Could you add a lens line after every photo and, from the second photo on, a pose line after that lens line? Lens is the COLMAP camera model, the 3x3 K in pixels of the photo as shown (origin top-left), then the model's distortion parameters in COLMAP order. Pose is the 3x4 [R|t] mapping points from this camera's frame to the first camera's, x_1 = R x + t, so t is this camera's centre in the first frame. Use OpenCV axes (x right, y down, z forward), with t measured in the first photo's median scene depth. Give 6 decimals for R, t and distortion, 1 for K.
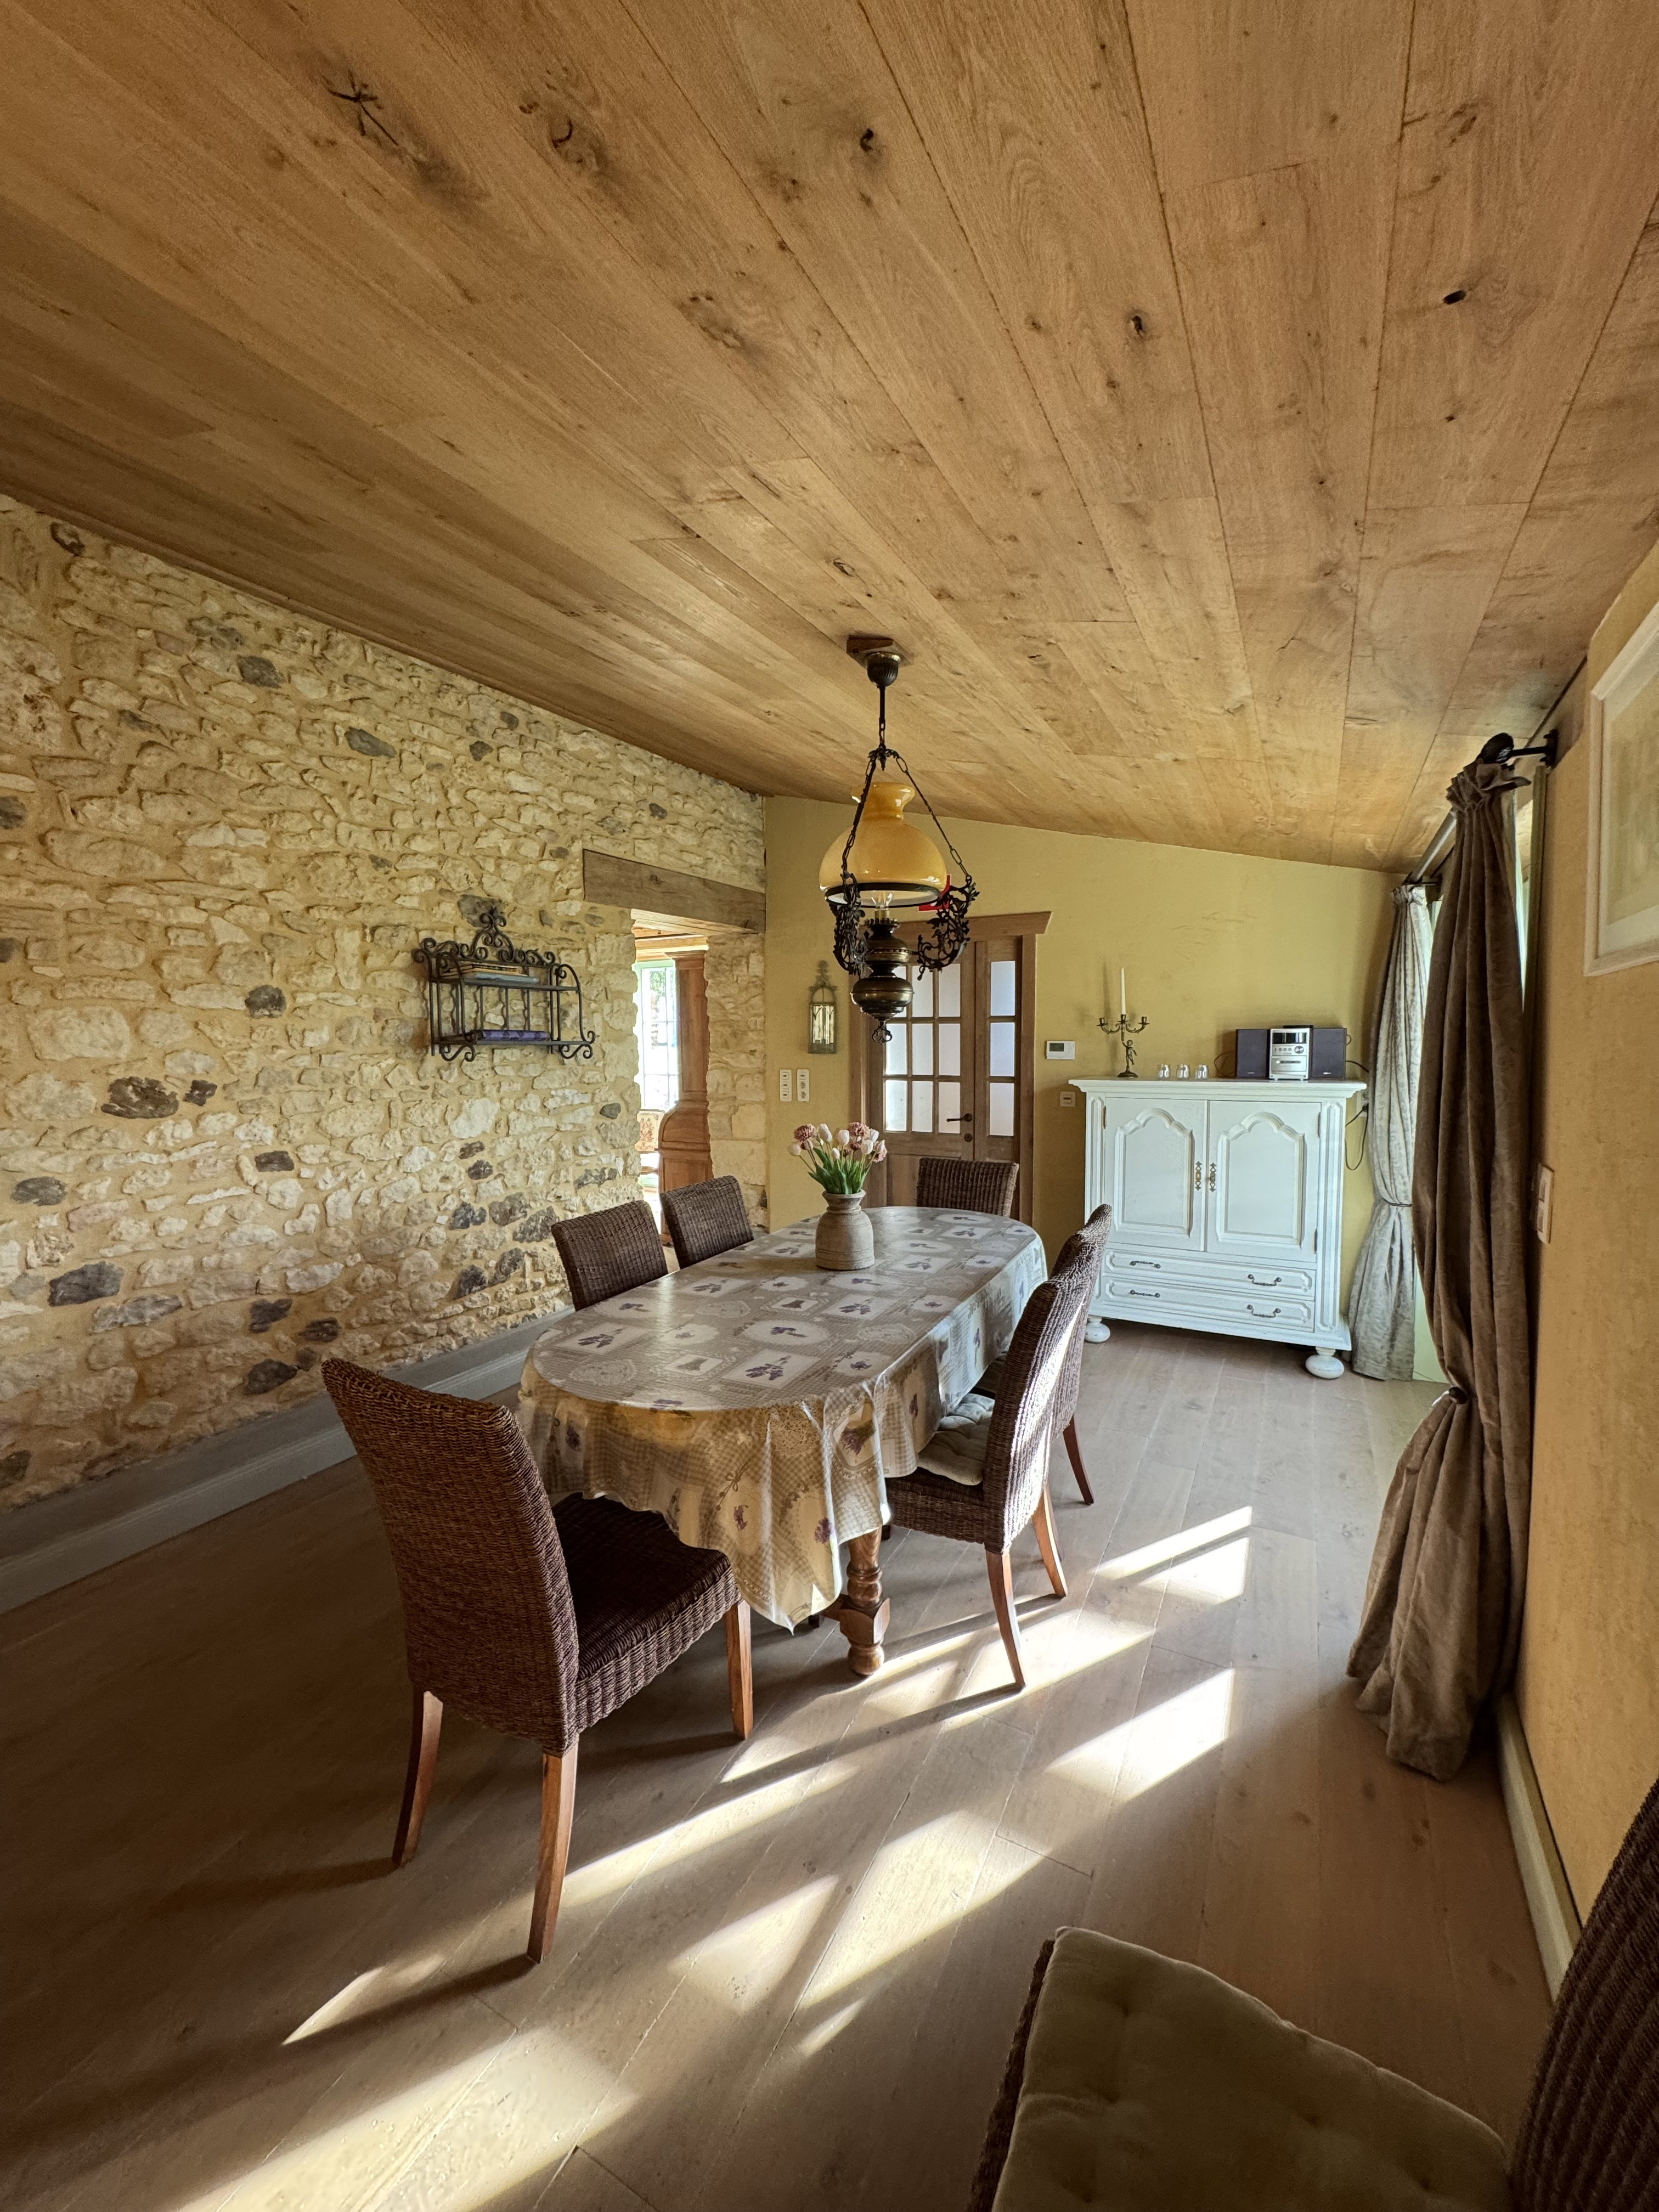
lens RADIAL K [[877.6, 0, 832.1], [0, 877.6, 1109.4], [0, 0, 1]] dist [-0.001671, 0.000361]
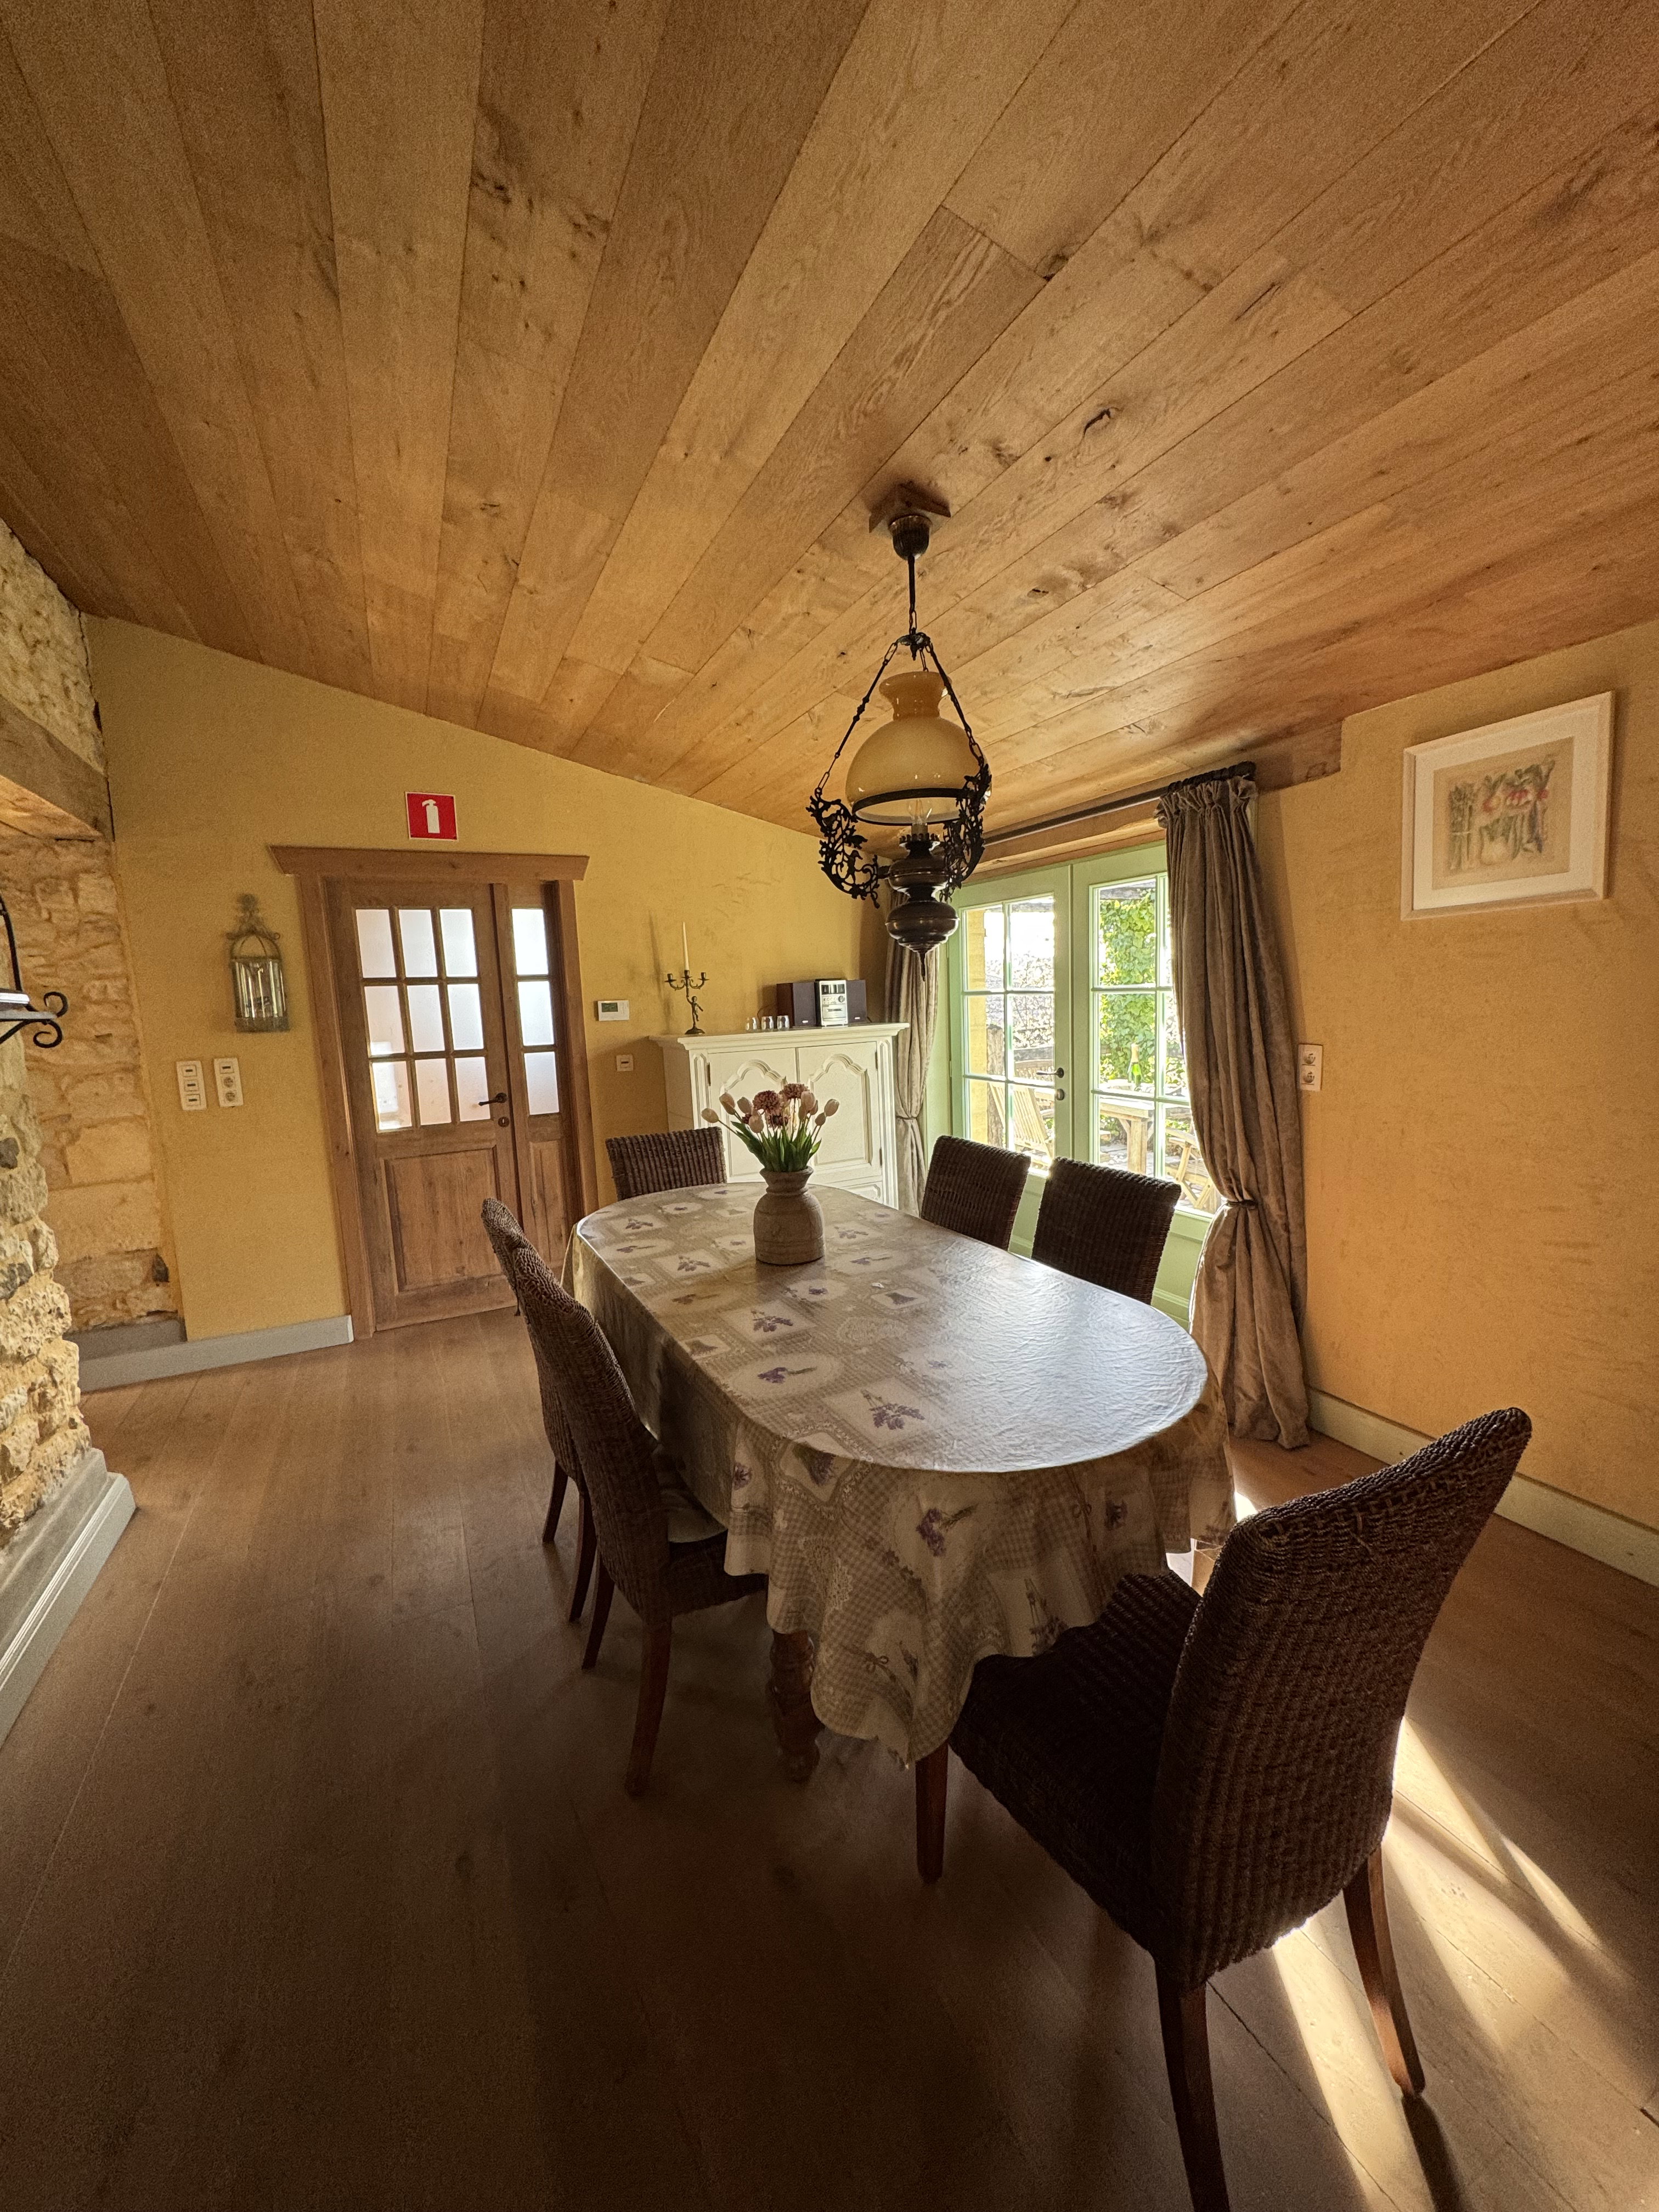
lens RADIAL K [[877.6, 0, 832.1], [0, 877.6, 1109.4], [0, 0, 1]] dist [-0.001671, 0.000361]
pose [[0.576762, -0.123834, 0.807471, -0.416865], [0.106268, 0.991418, 0.076139, -0.012322], [-0.809971, 0.041894, 0.584972, 0.329124]]
